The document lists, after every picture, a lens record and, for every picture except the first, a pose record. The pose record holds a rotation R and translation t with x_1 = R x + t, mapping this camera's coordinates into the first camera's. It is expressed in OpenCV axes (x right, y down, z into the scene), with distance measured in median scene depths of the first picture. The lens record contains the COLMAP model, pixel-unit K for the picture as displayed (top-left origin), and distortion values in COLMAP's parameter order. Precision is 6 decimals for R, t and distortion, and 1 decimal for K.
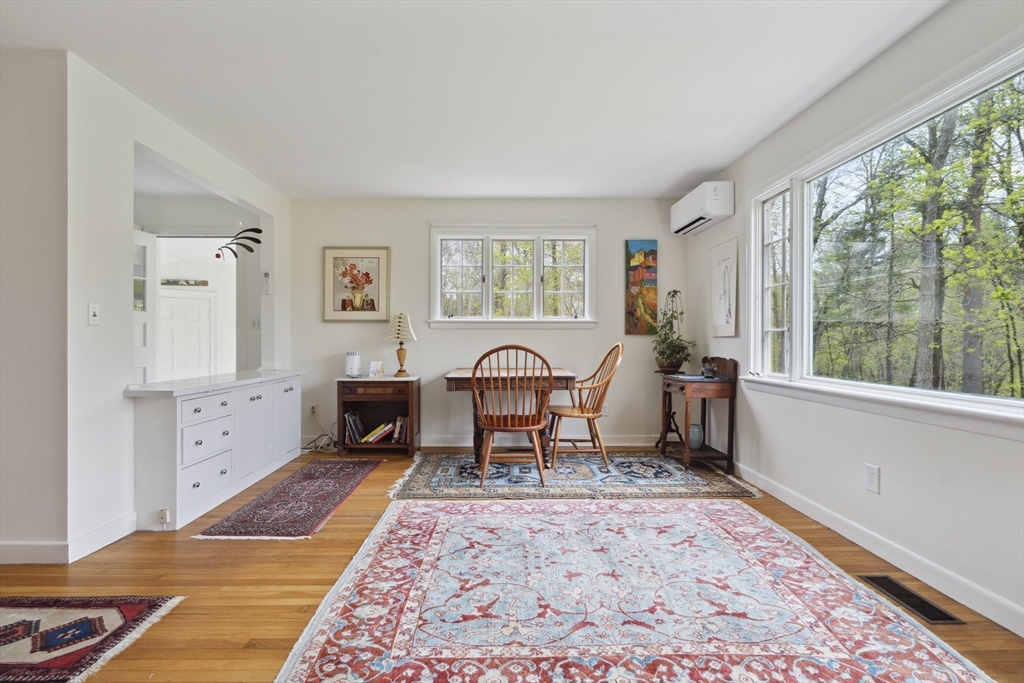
lens RADIAL K [[500.7, 0, 506.0], [0, 500.7, 343.2], [0, 0, 1]] dist [0.002698, 0.000029]
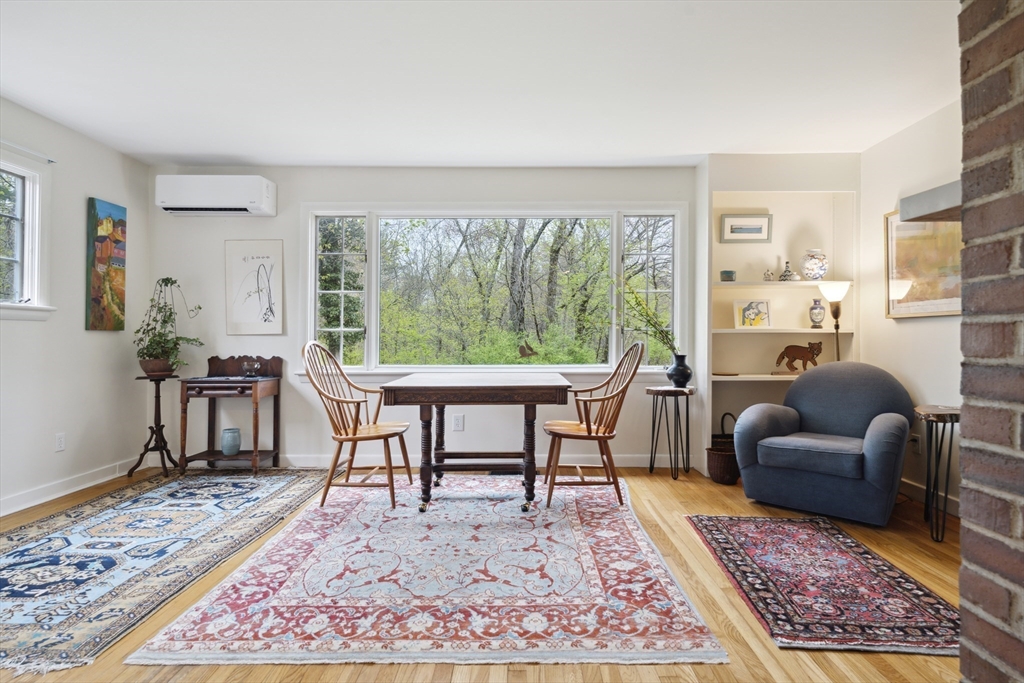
lens RADIAL K [[523.4, 0, 525.7], [0, 523.4, 333.7], [0, 0, 1]] dist [-0.000246, -0.000854]
pose [[0.015566, 0.004104, 0.999870, -1.068219], [0.007003, 0.999967, -0.004213, -0.013717], [-0.999854, 0.007068, 0.015537, 0.833894]]
